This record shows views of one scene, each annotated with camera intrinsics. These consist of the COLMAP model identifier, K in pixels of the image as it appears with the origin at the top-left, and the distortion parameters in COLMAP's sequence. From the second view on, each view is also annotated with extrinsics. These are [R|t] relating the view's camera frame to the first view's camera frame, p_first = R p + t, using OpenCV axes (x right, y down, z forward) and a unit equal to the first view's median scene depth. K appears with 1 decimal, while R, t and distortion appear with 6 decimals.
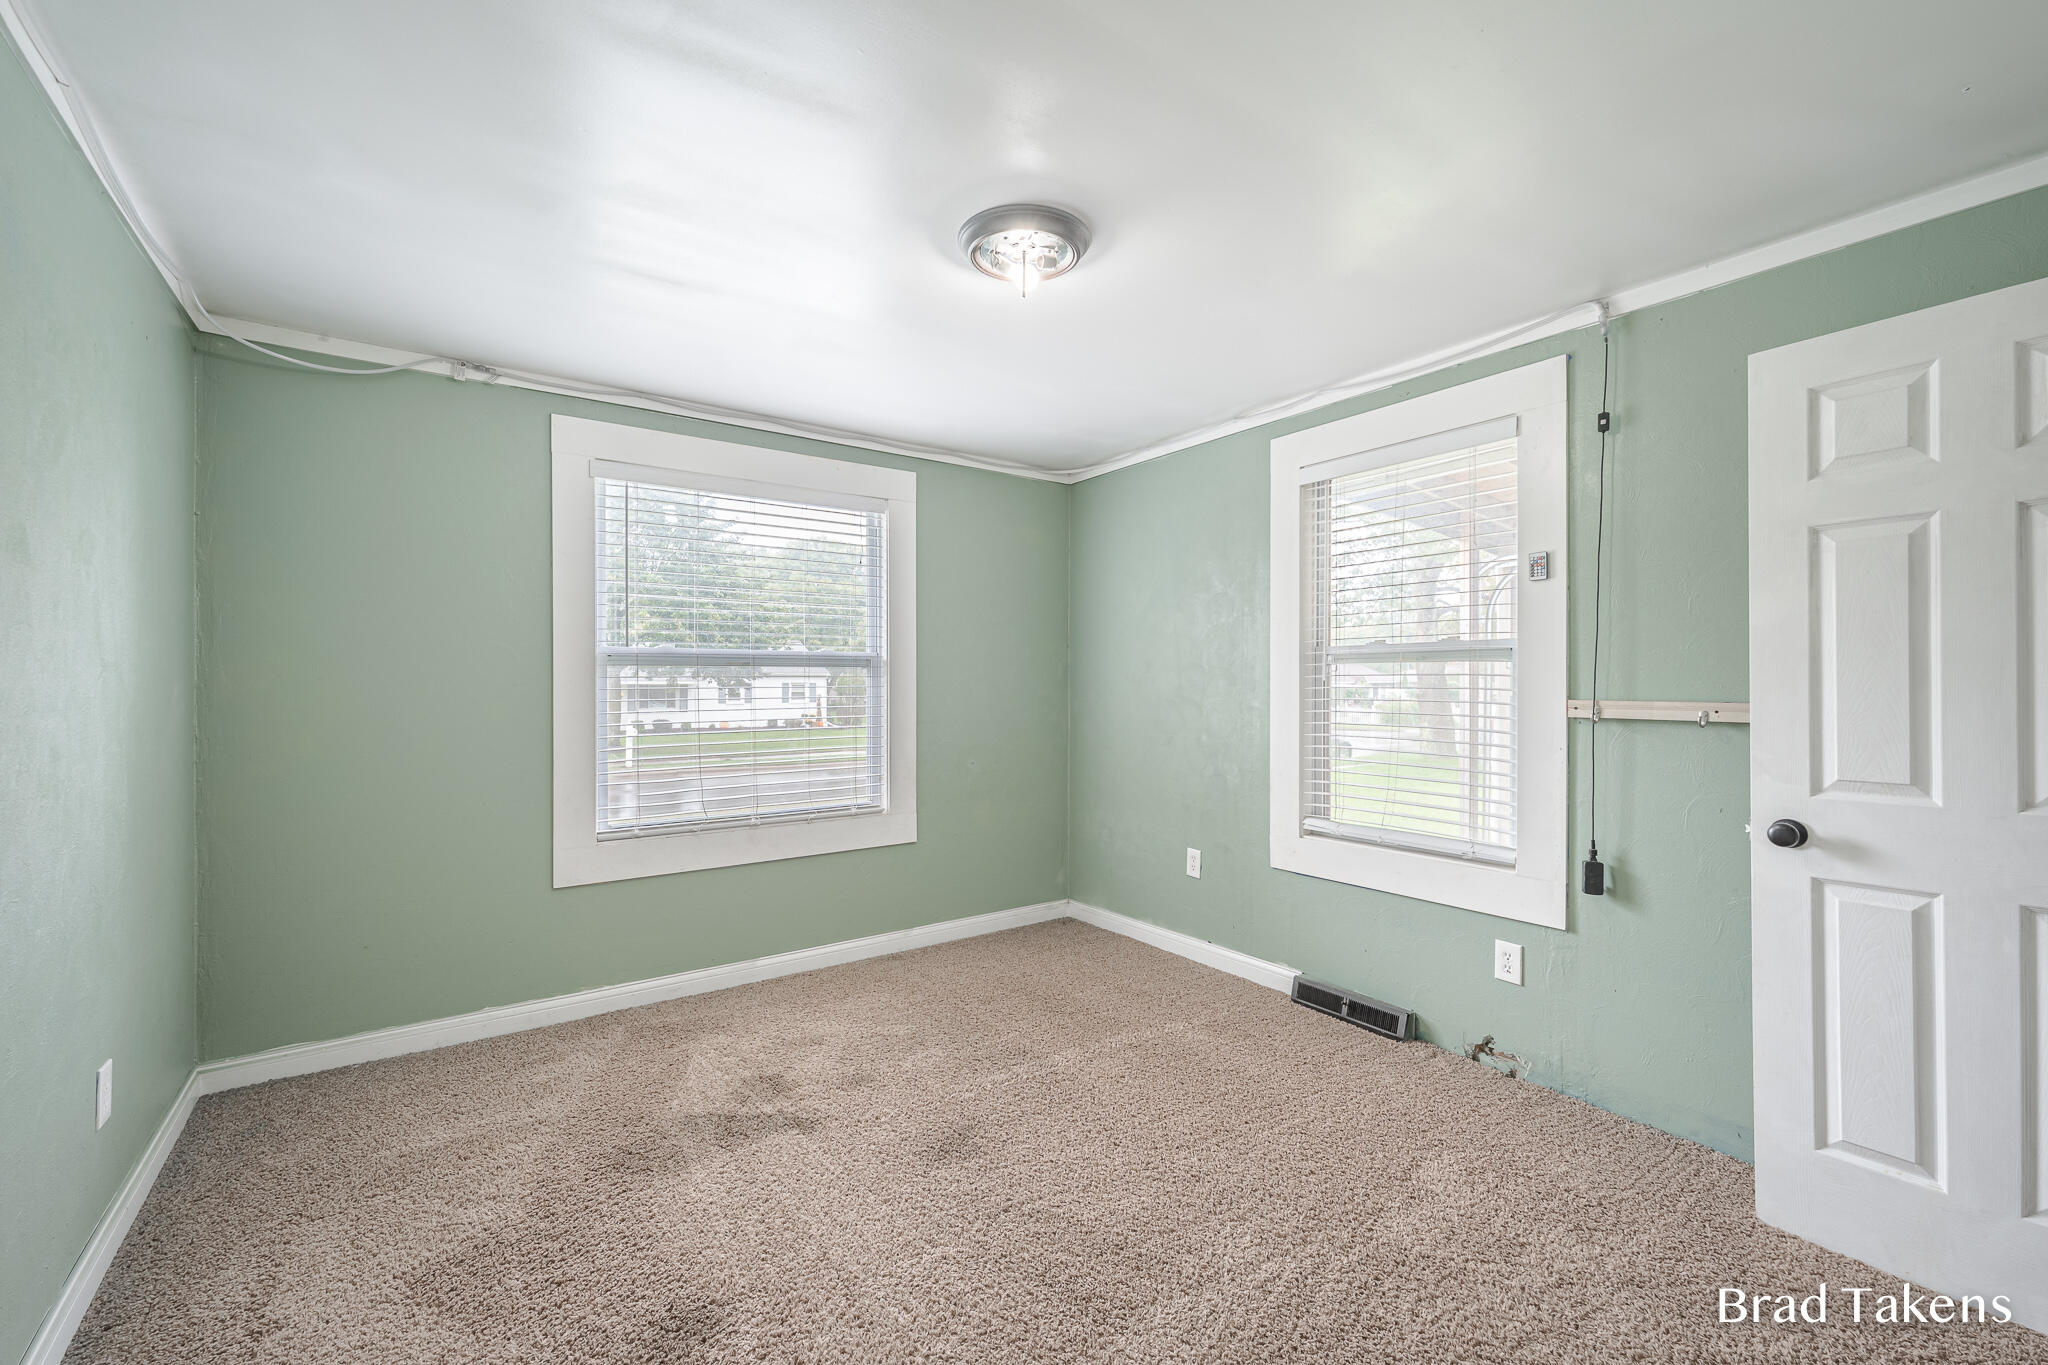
lens RADIAL K [[835.6, 0, 1026.3], [0, 835.6, 686.3], [0, 0, 1]] dist [0.008136, -0.000230]
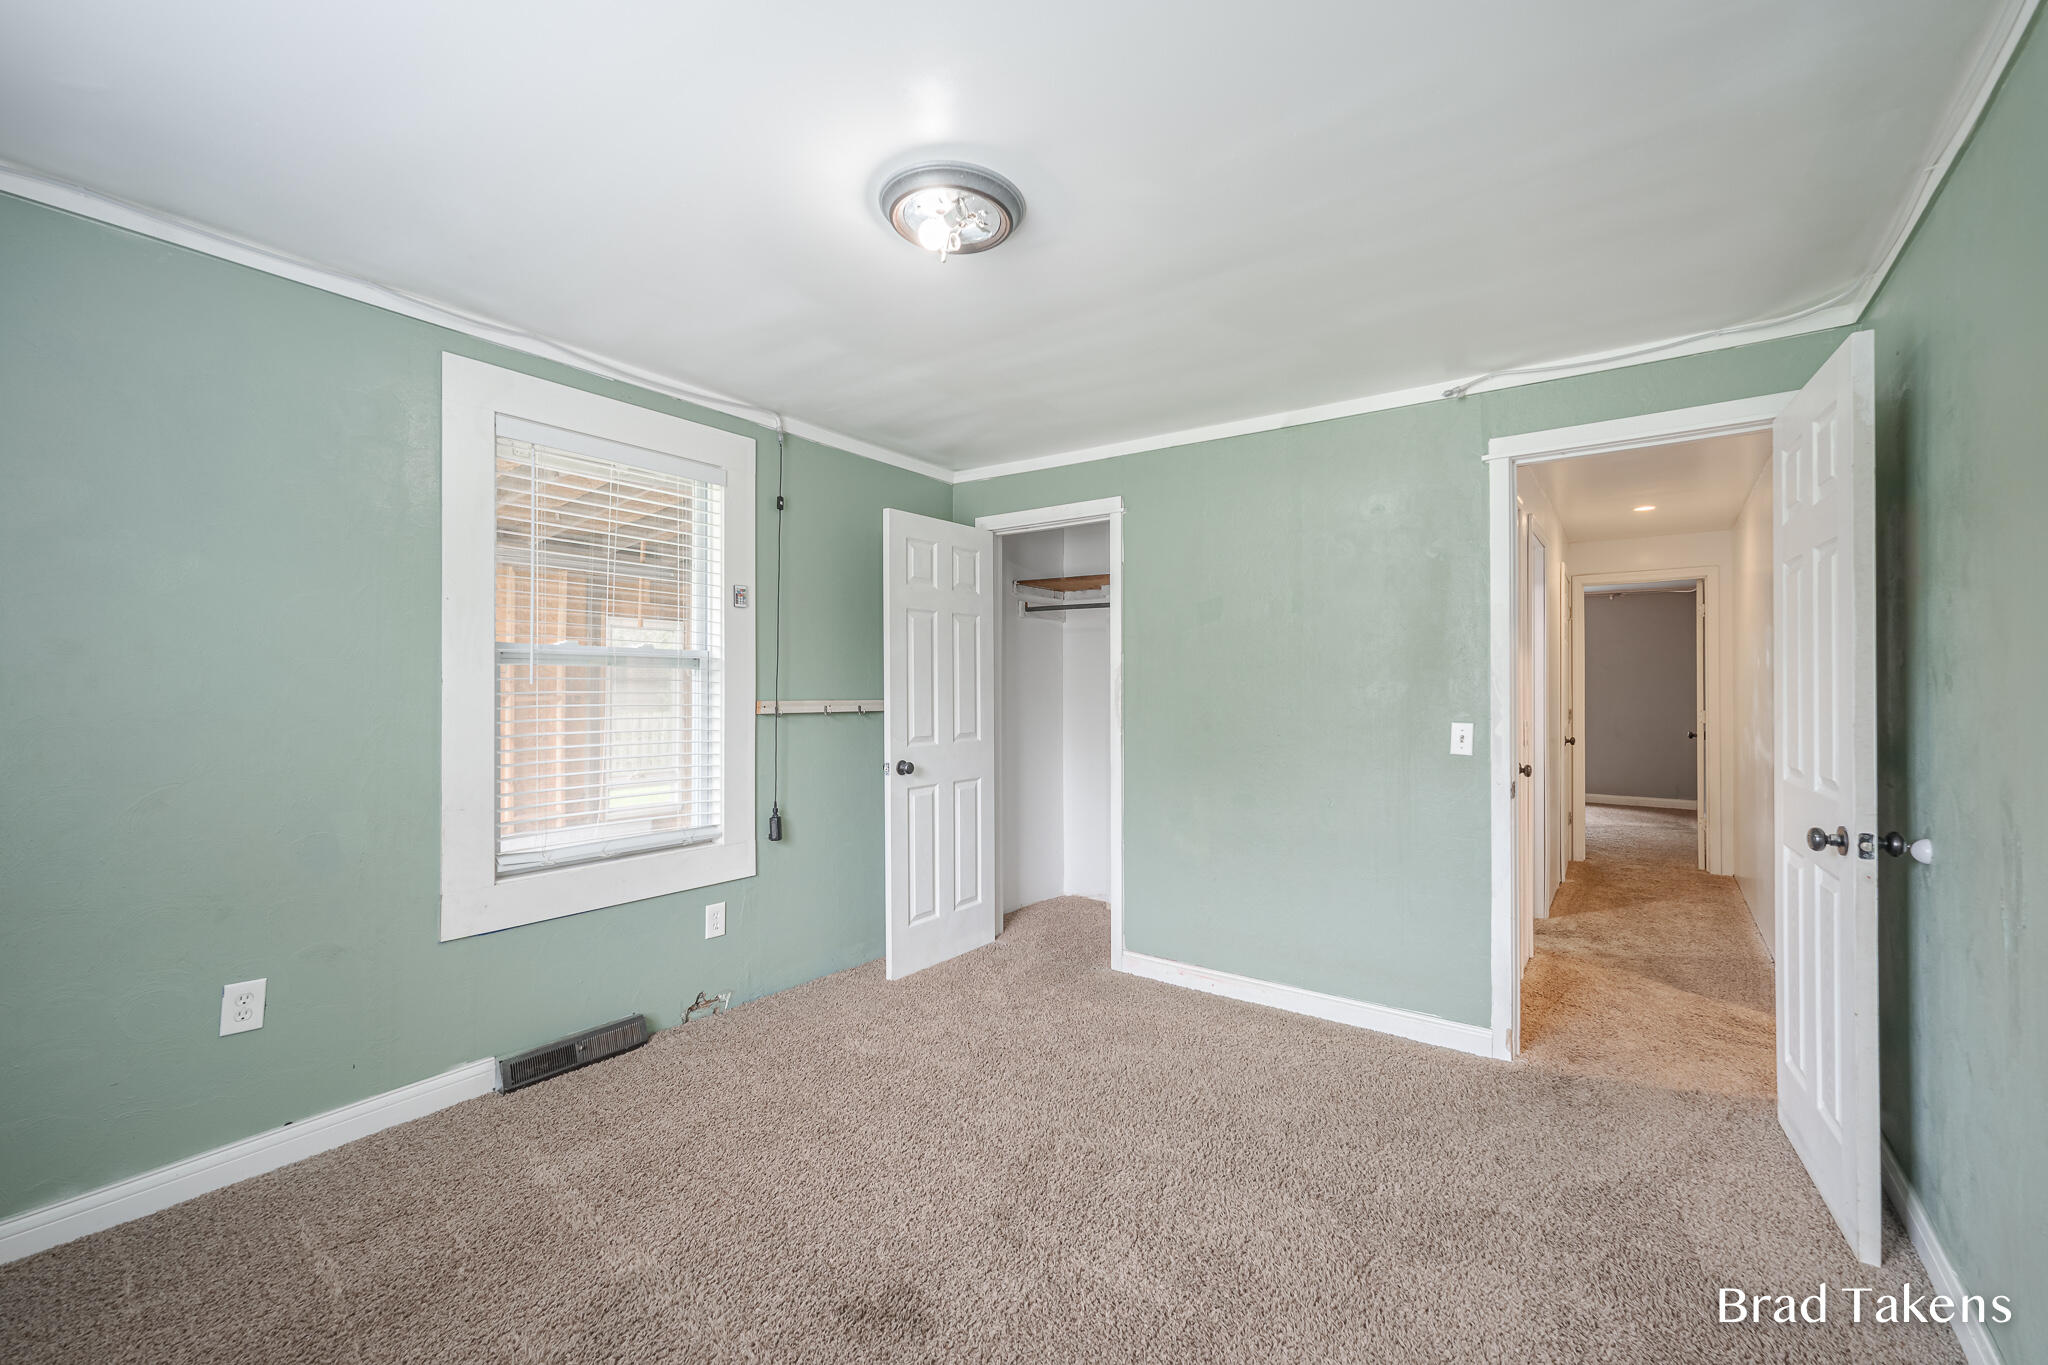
lens RADIAL K [[835.6, 0, 1026.3], [0, 835.6, 686.3], [0, 0, 1]] dist [0.008136, -0.000230]
pose [[-0.309759, 0.002674, 0.950811, -0.746433], [0.000387, 0.999996, -0.002687, -0.003177], [-0.950815, -0.000464, -0.309759, 1.005039]]
